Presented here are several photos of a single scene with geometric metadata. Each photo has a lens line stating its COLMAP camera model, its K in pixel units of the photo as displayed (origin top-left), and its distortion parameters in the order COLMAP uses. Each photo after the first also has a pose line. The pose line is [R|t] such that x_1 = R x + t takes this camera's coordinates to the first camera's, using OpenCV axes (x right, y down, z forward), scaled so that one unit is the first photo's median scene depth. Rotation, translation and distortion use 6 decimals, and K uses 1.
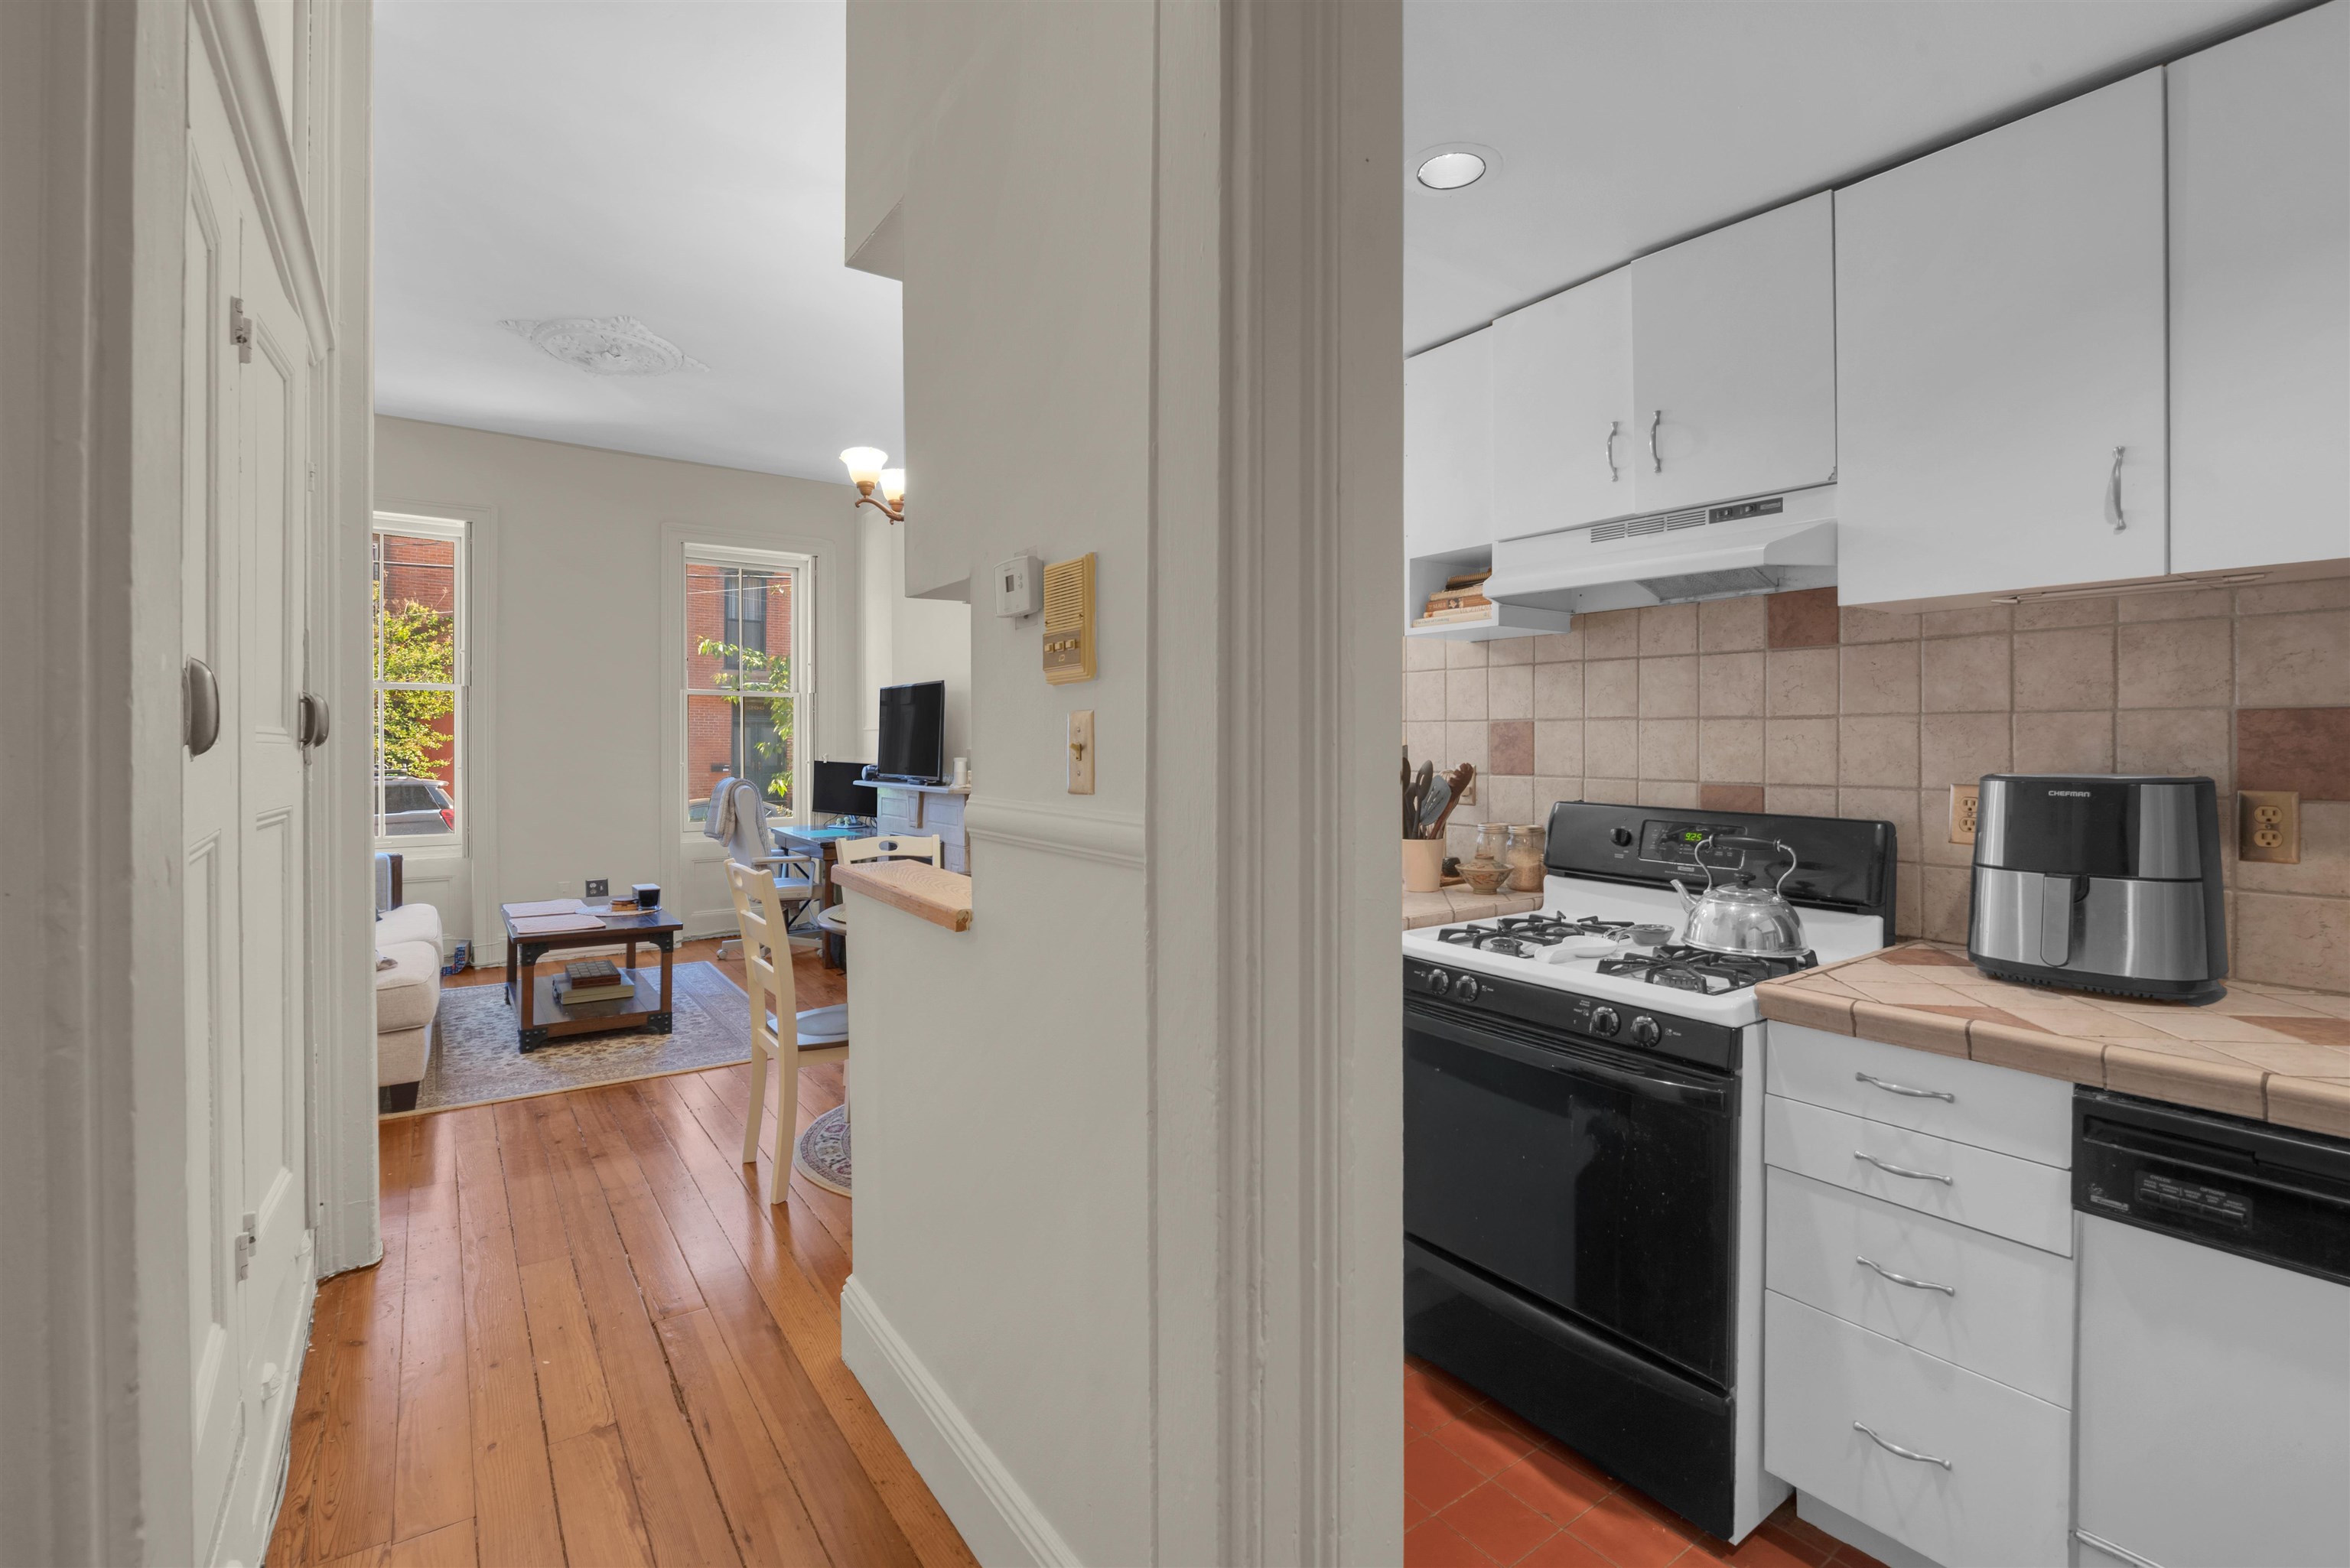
lens RADIAL K [[1027.6, 0, 1201.1], [0, 1027.6, 743.6], [0, 0, 1]] dist [-0.013778, -0.000041]
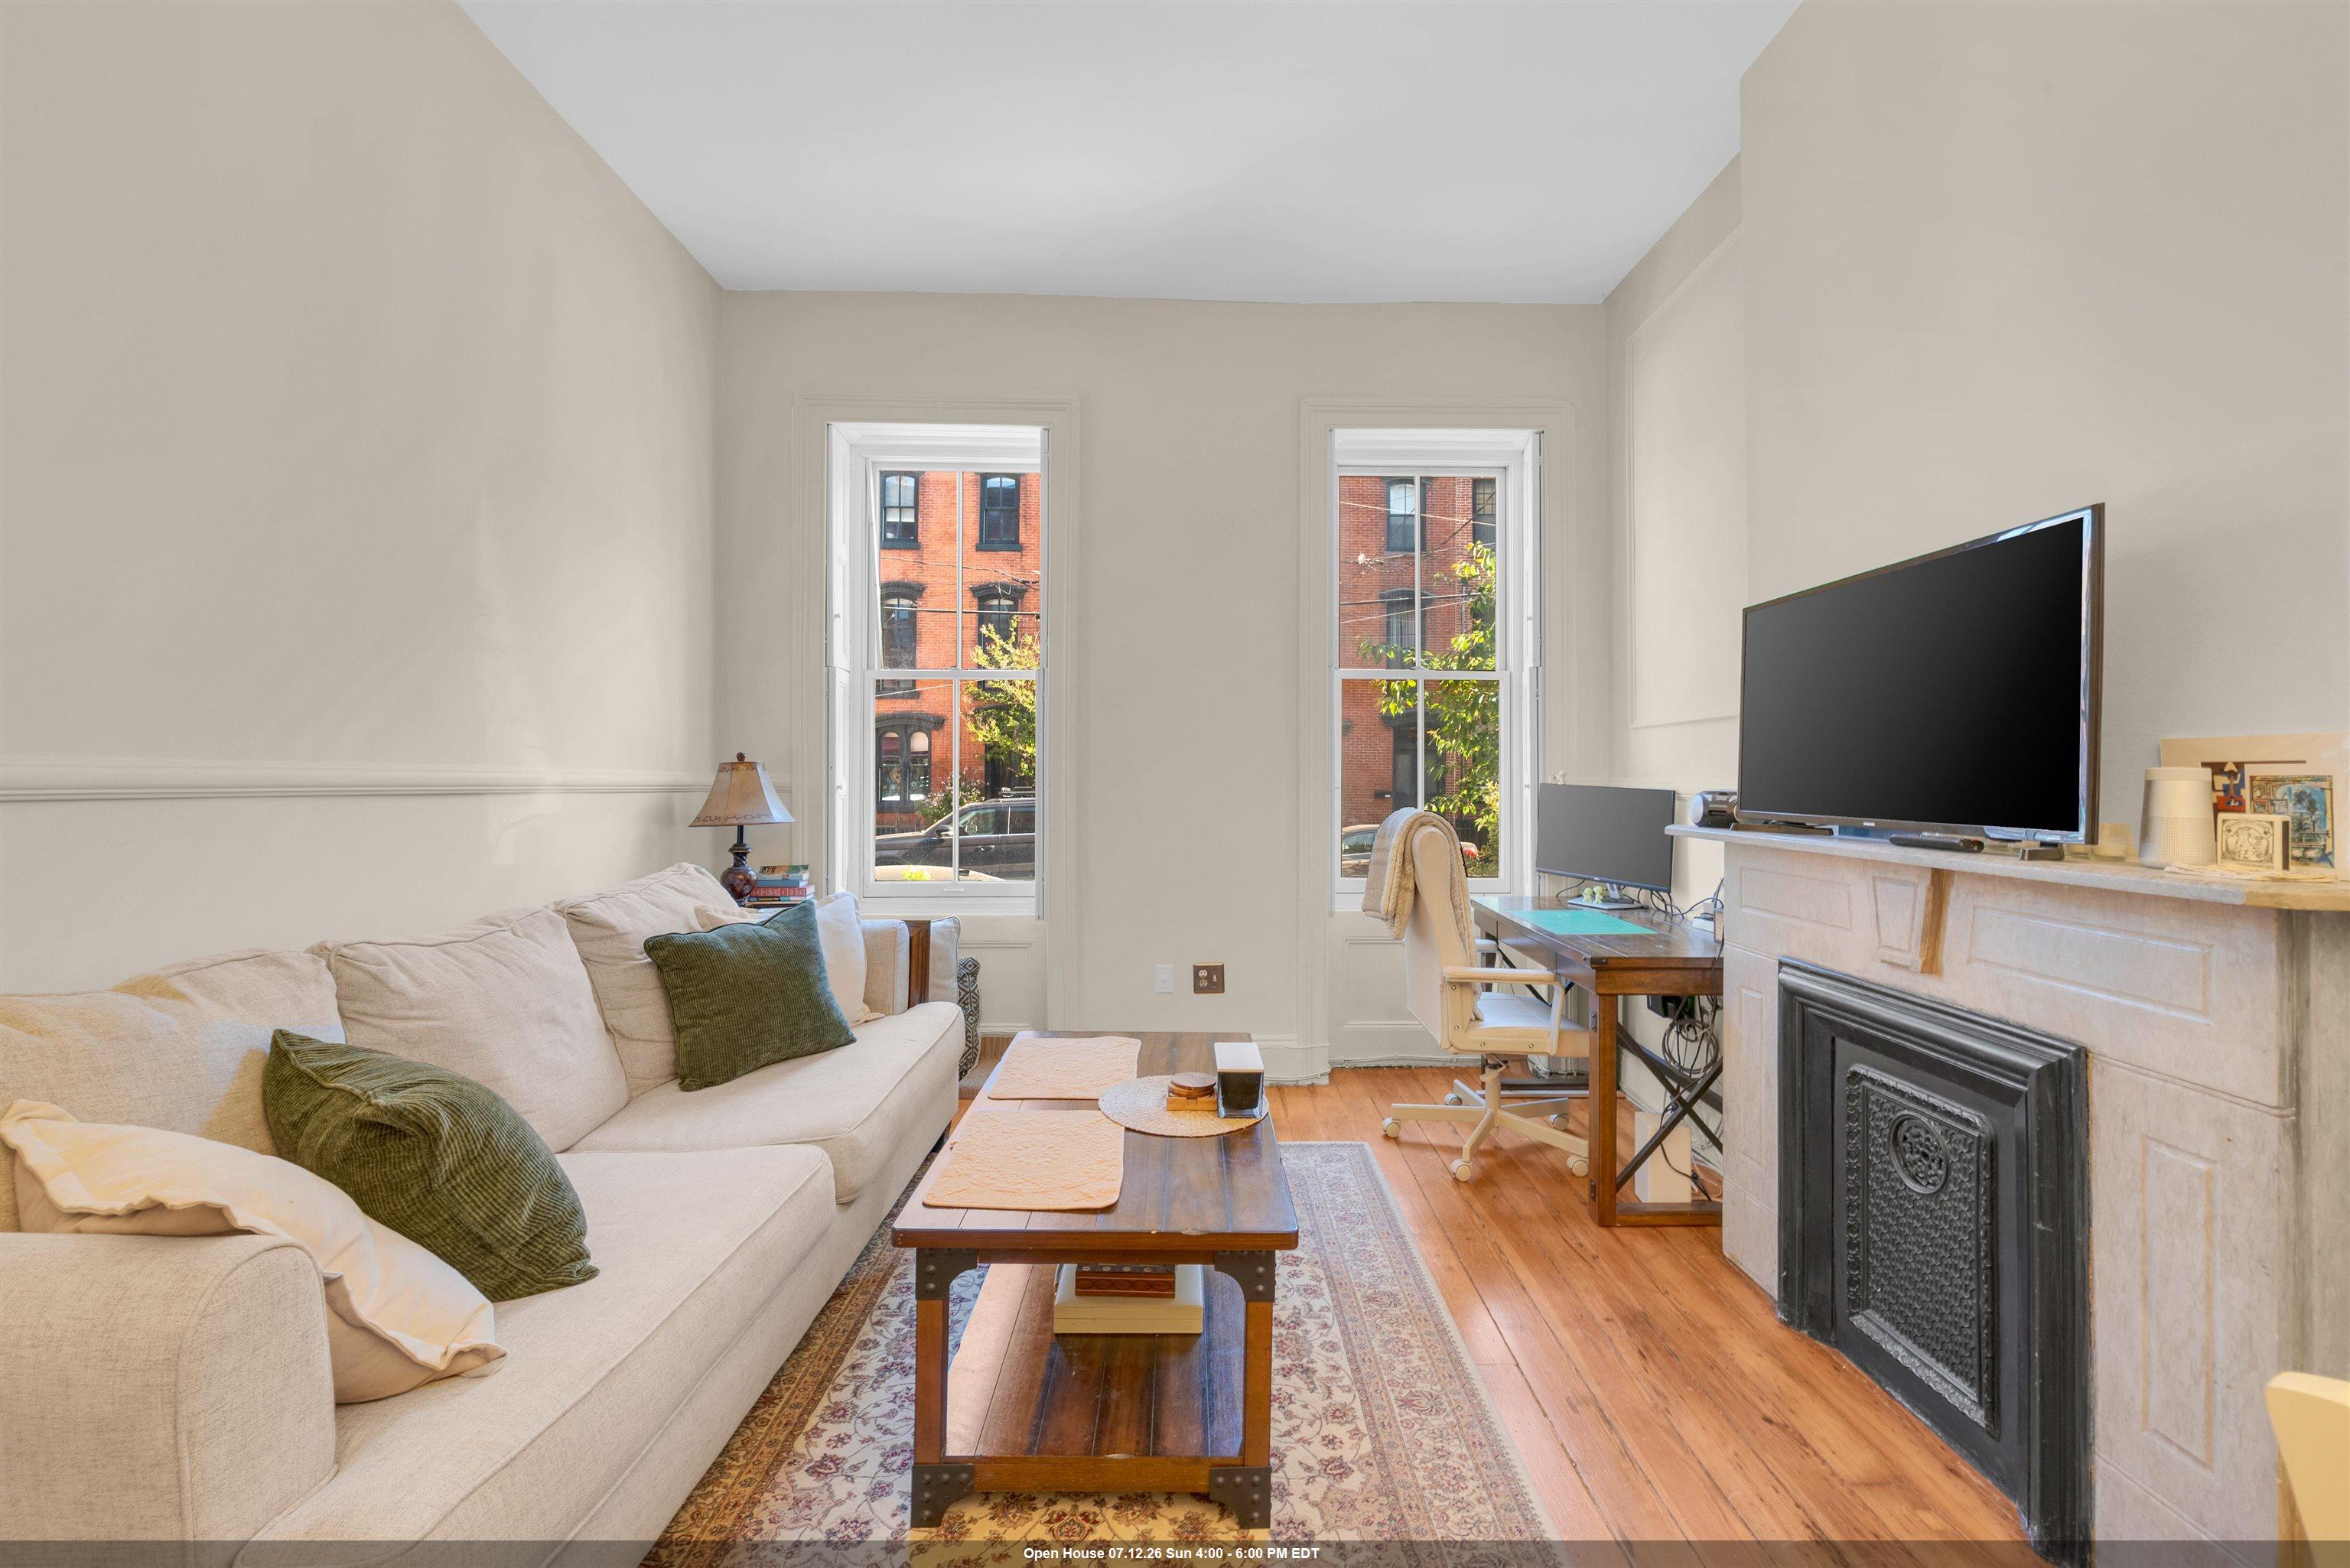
lens RADIAL K [[943.1, 0, 1193.4], [0, 943.1, 763.8], [0, 0, 1]] dist [-0.008199, -0.000637]
pose [[0.804909, -0.003676, -0.593387, -0.770886], [-0.003483, 0.999934, -0.010919, 0.042224], [0.593388, 0.010855, 0.804843, 1.611089]]
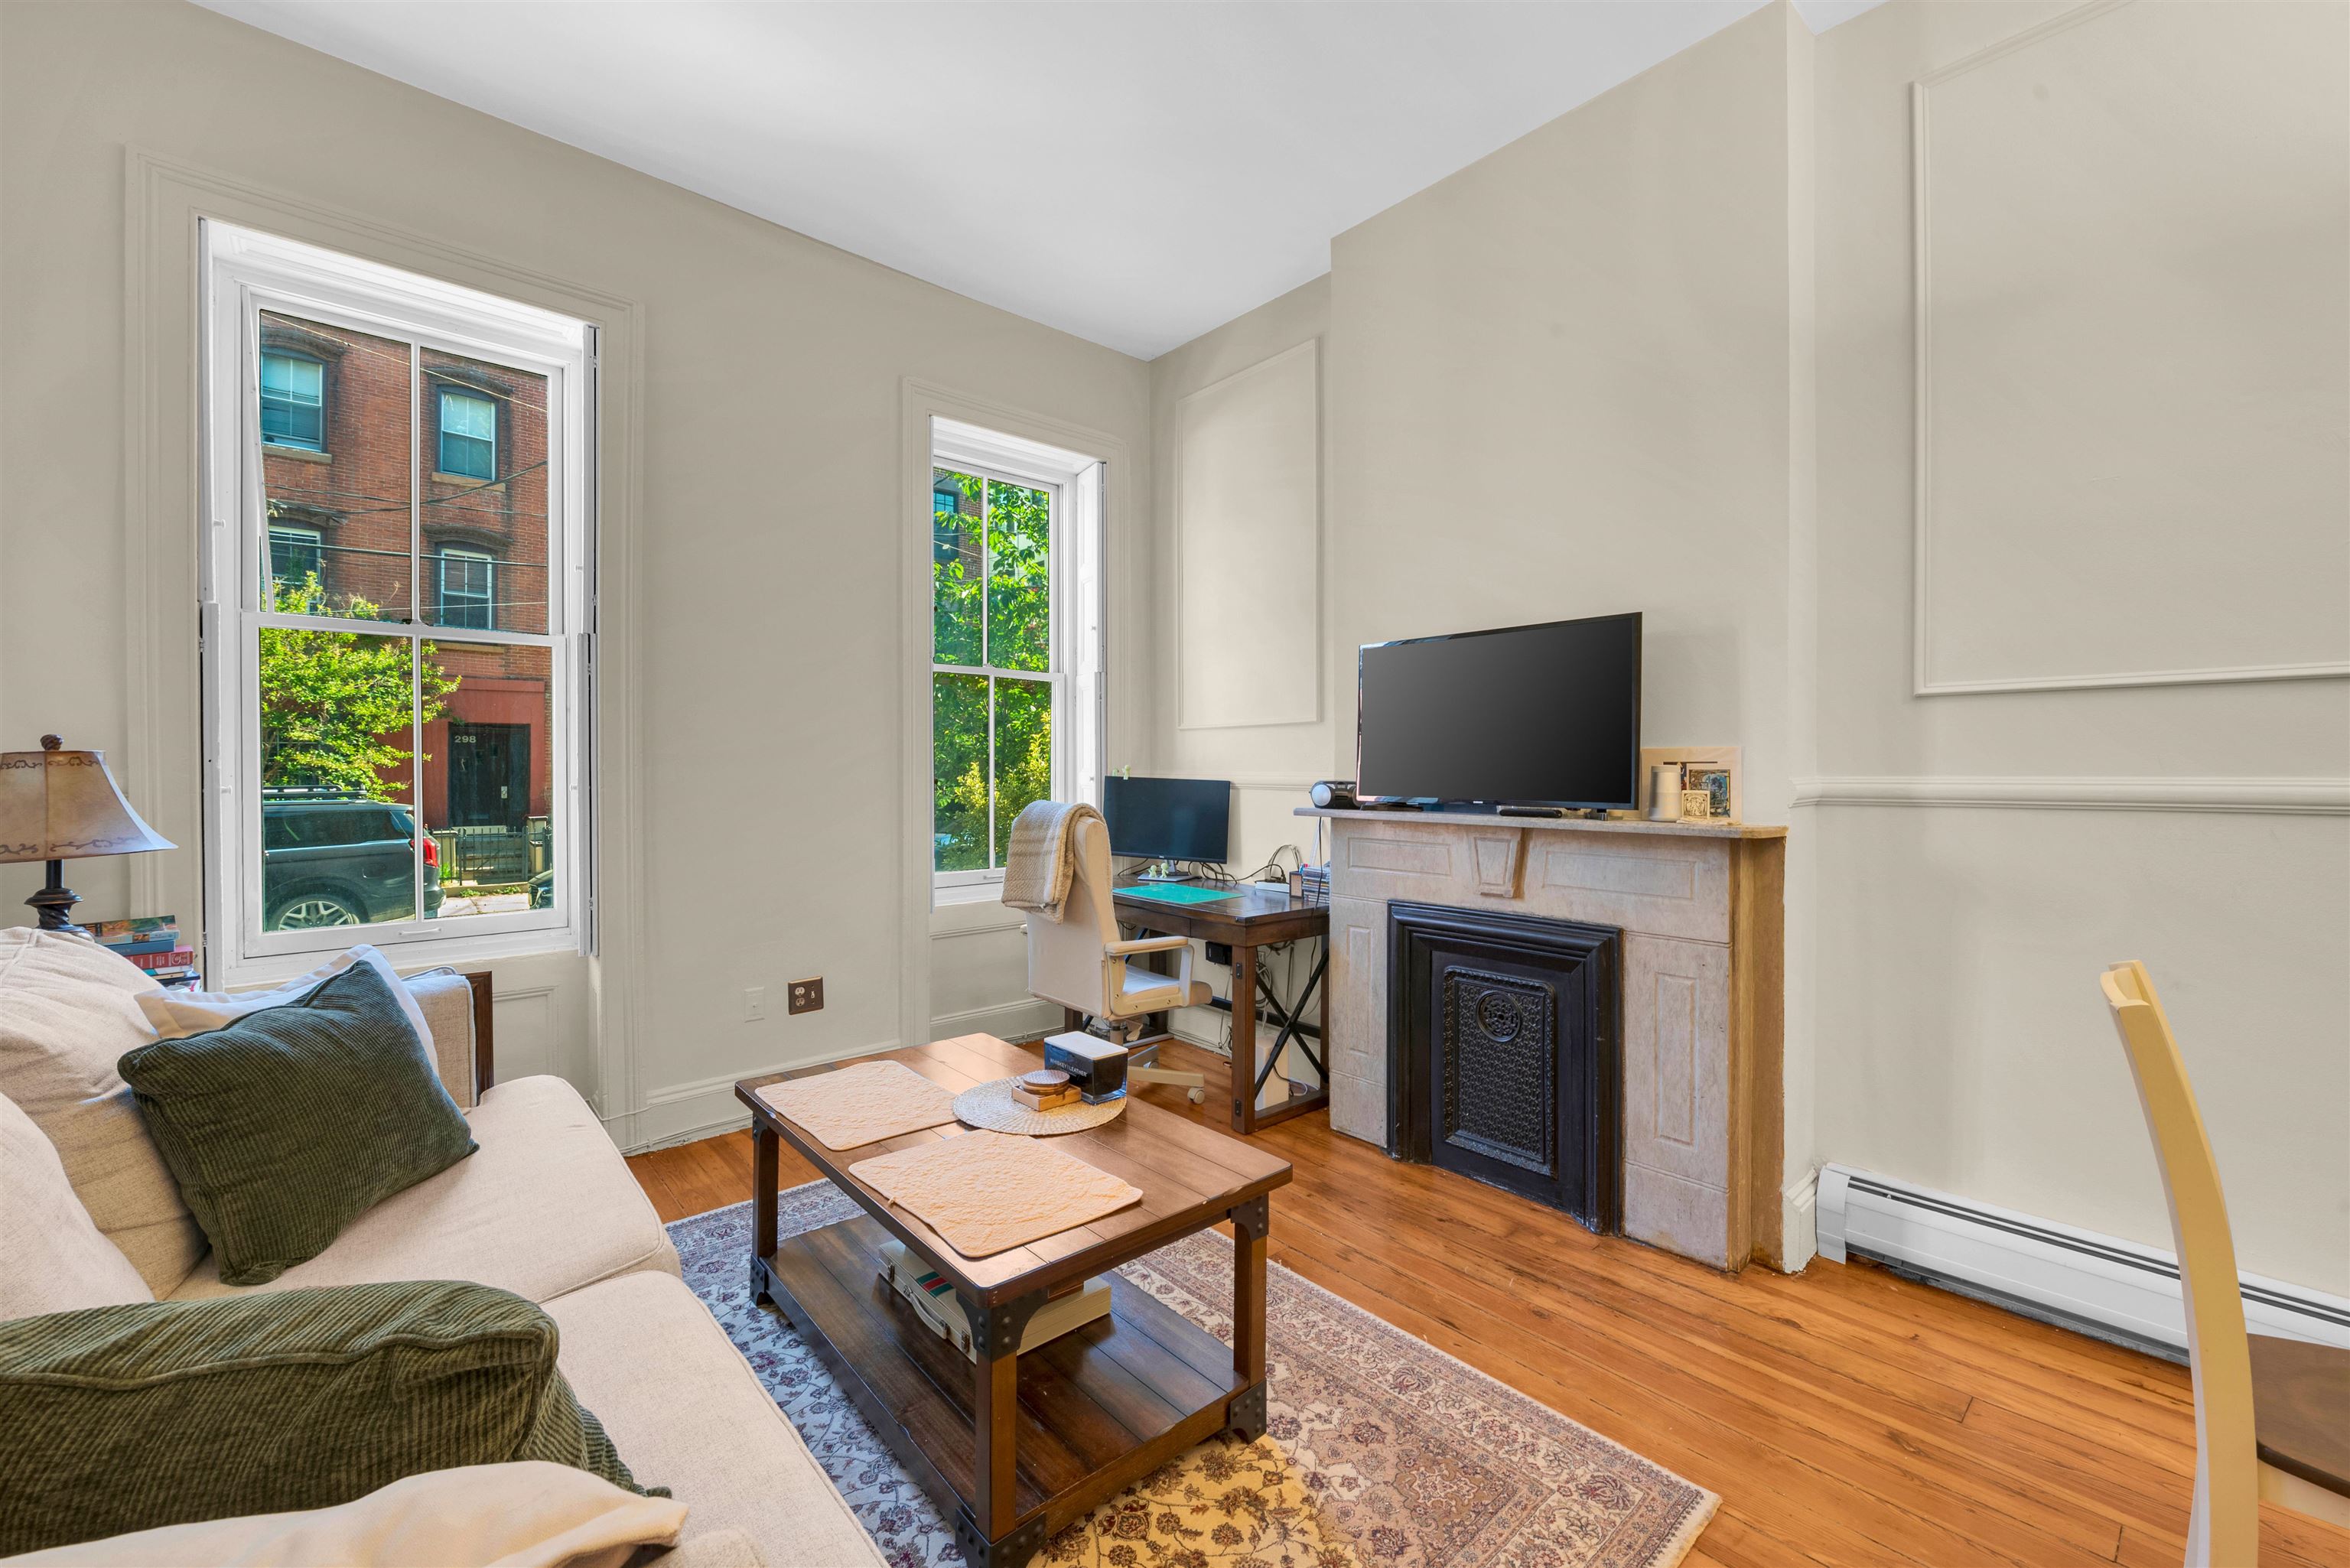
lens RADIAL K [[943.1, 0, 1175.7], [0, 943.1, 773.0], [0, 0, 1]] dist [-0.008199, -0.000637]
pose [[0.997101, 0.000390, 0.076087, -1.315565], [-0.000825, 0.999983, 0.005686, 0.038919], [-0.076084, -0.005733, 0.997085, 1.413459]]
